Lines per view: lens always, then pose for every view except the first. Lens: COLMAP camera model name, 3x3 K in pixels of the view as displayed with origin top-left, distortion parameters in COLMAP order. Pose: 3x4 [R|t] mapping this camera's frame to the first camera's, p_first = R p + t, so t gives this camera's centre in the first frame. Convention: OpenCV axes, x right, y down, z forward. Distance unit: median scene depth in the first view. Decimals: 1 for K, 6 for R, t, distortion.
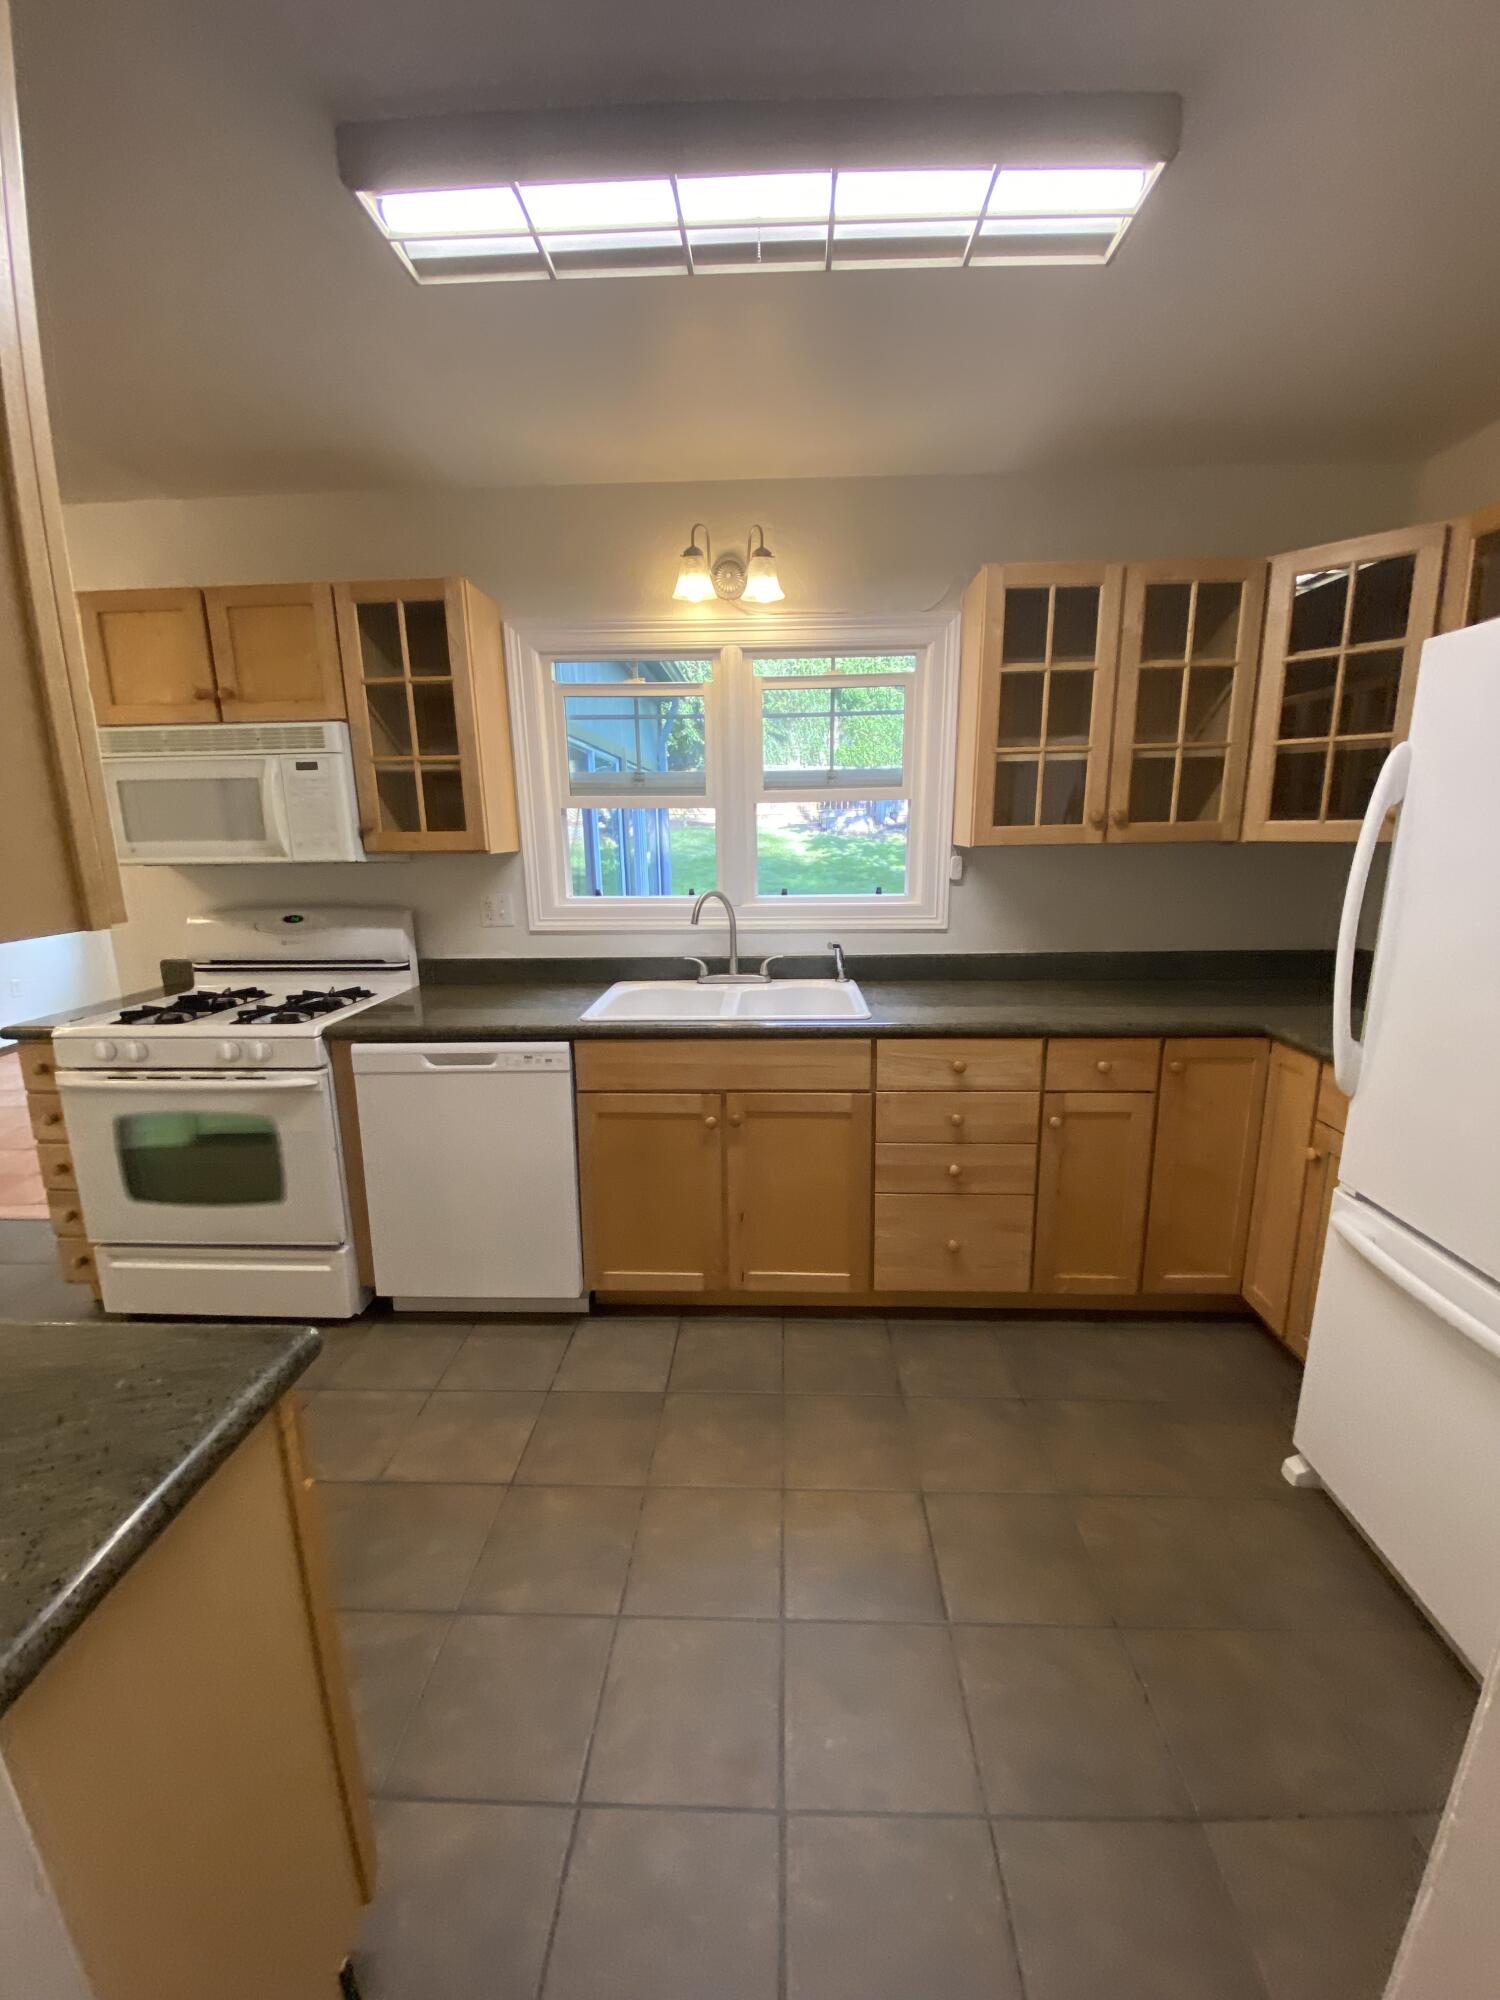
lens RADIAL K [[811.3, 0, 791.6], [0, 811.3, 1001.1], [0, 0, 1]] dist [0.000261, -0.019783]
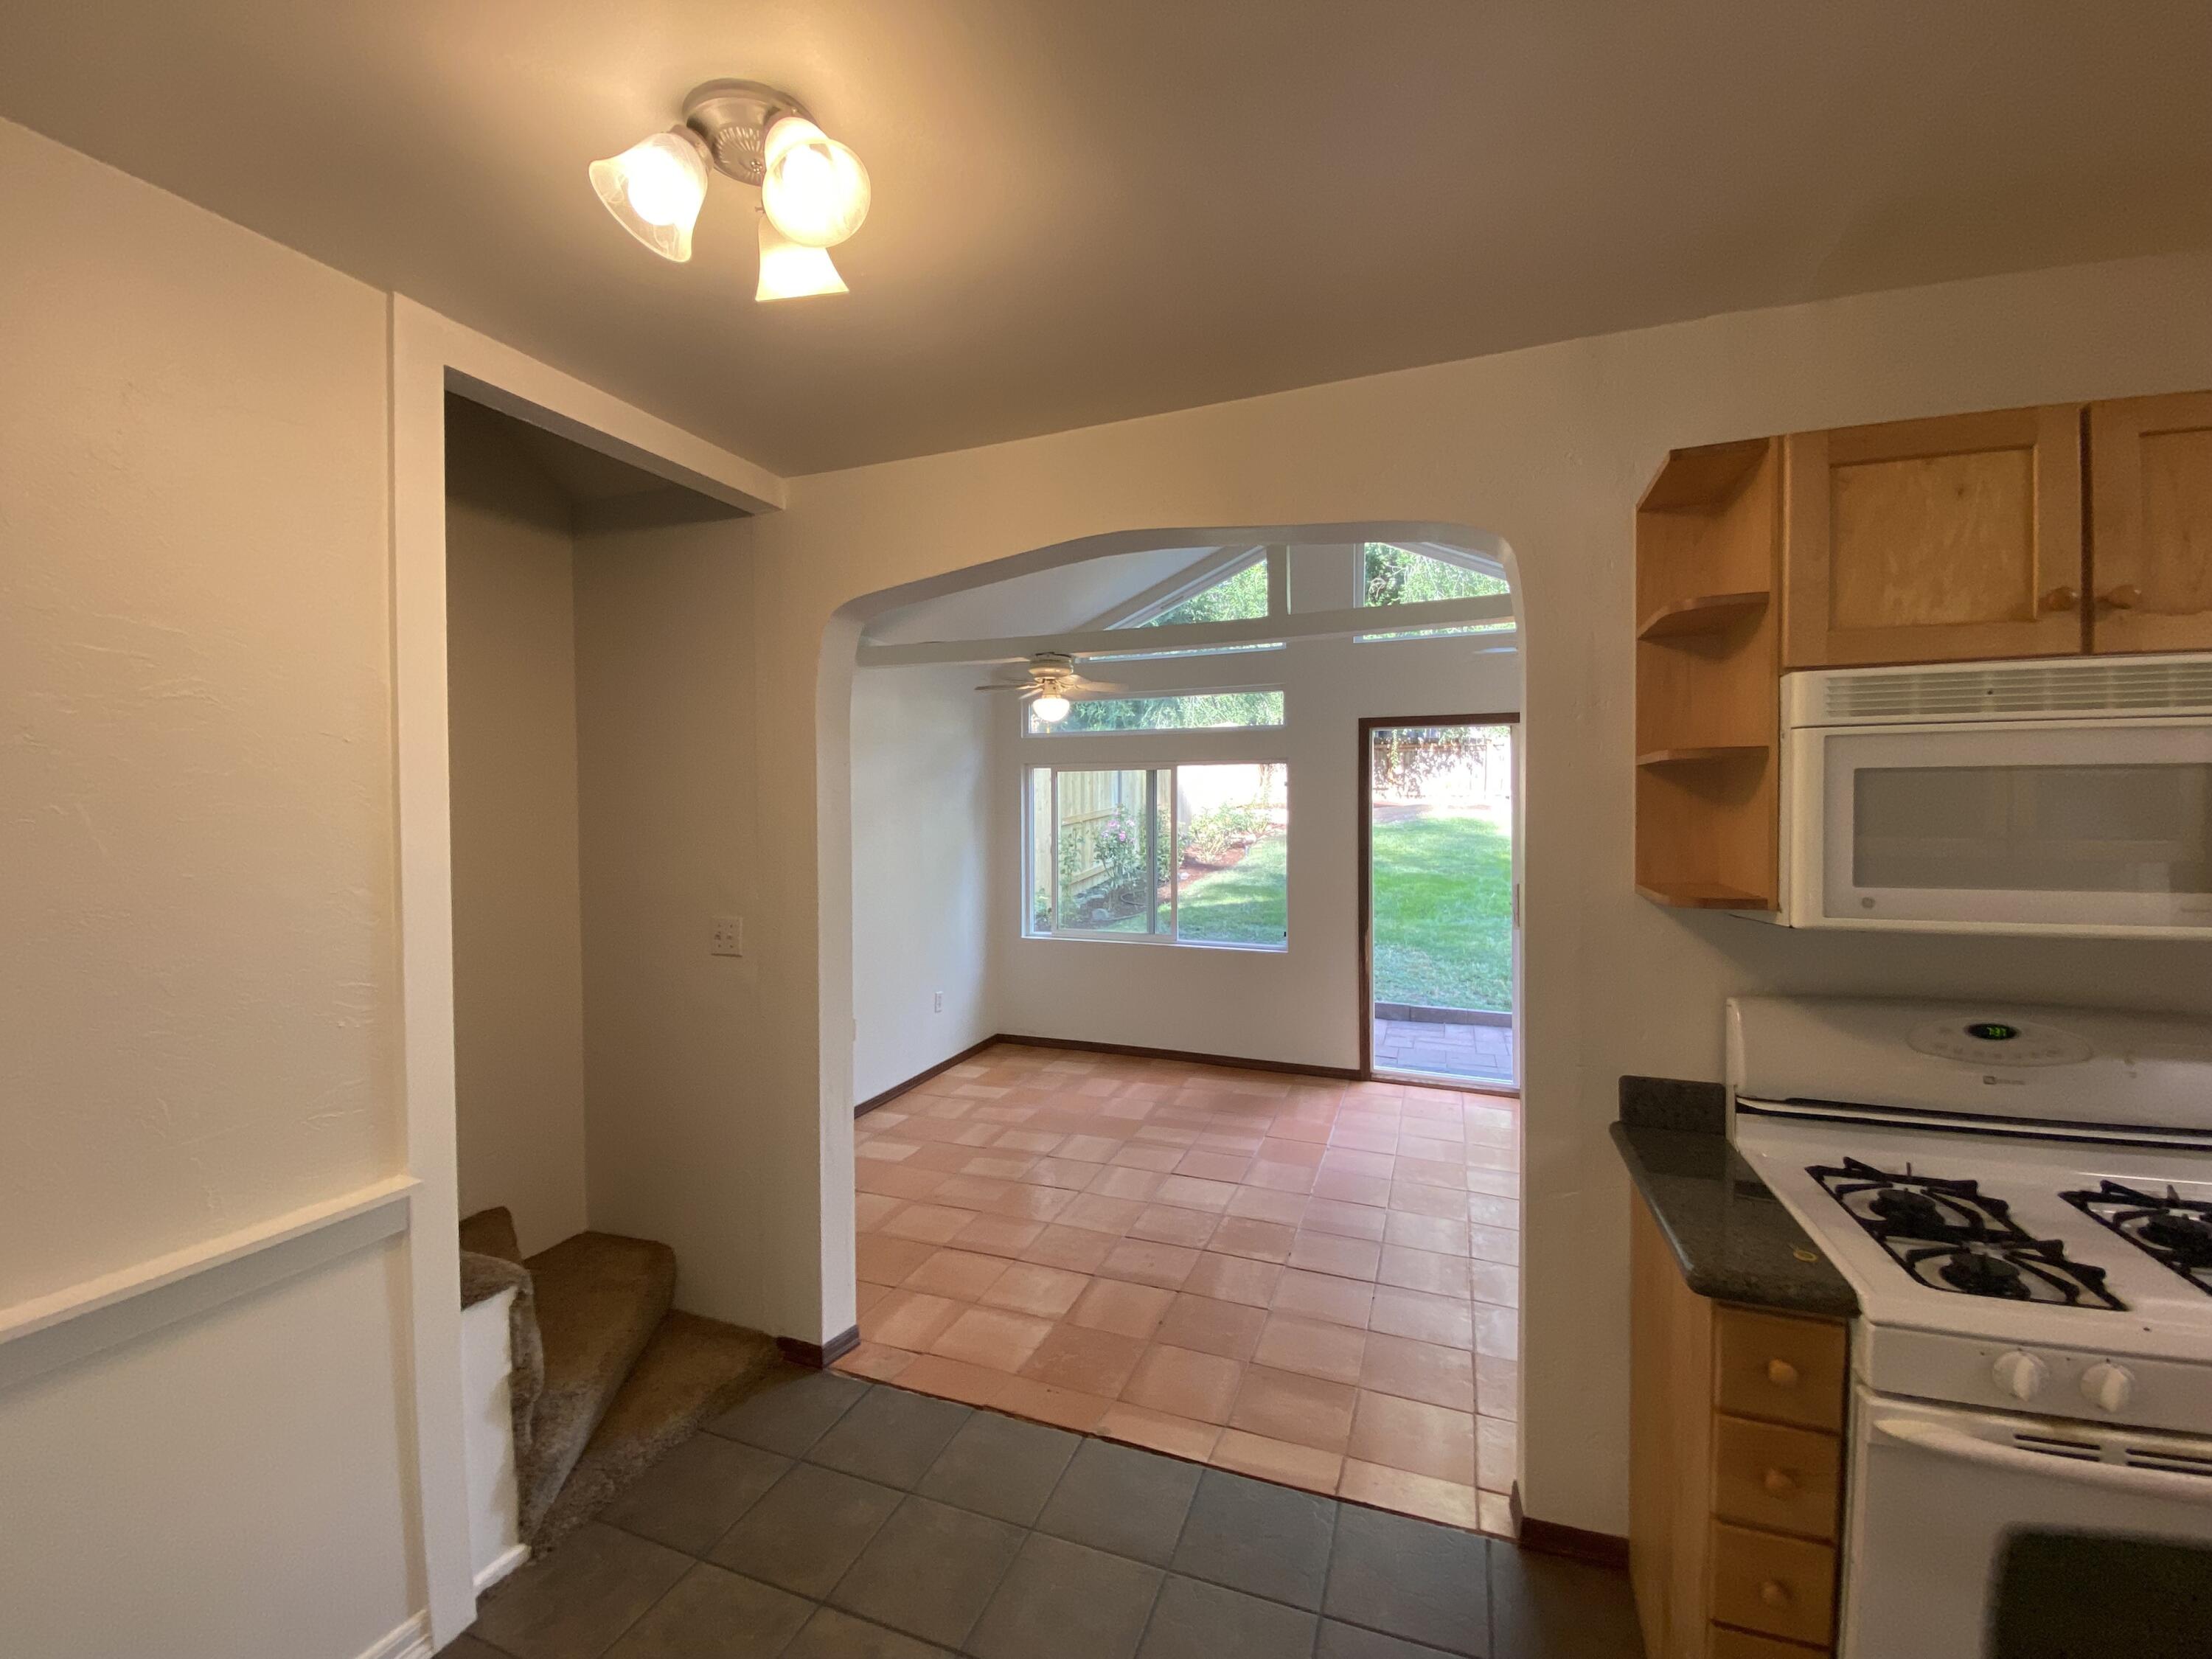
lens RADIAL K [[896.3, 0, 1108.6], [0, 896.3, 825.9], [0, 0, 1]] dist [0.059556, -0.042527]
pose [[0.935843, 0.005775, -0.352369, -1.071055], [-0.073642, 0.980997, -0.179506, -0.097001], [0.344636, 0.193938, 0.918484, 0.297556]]
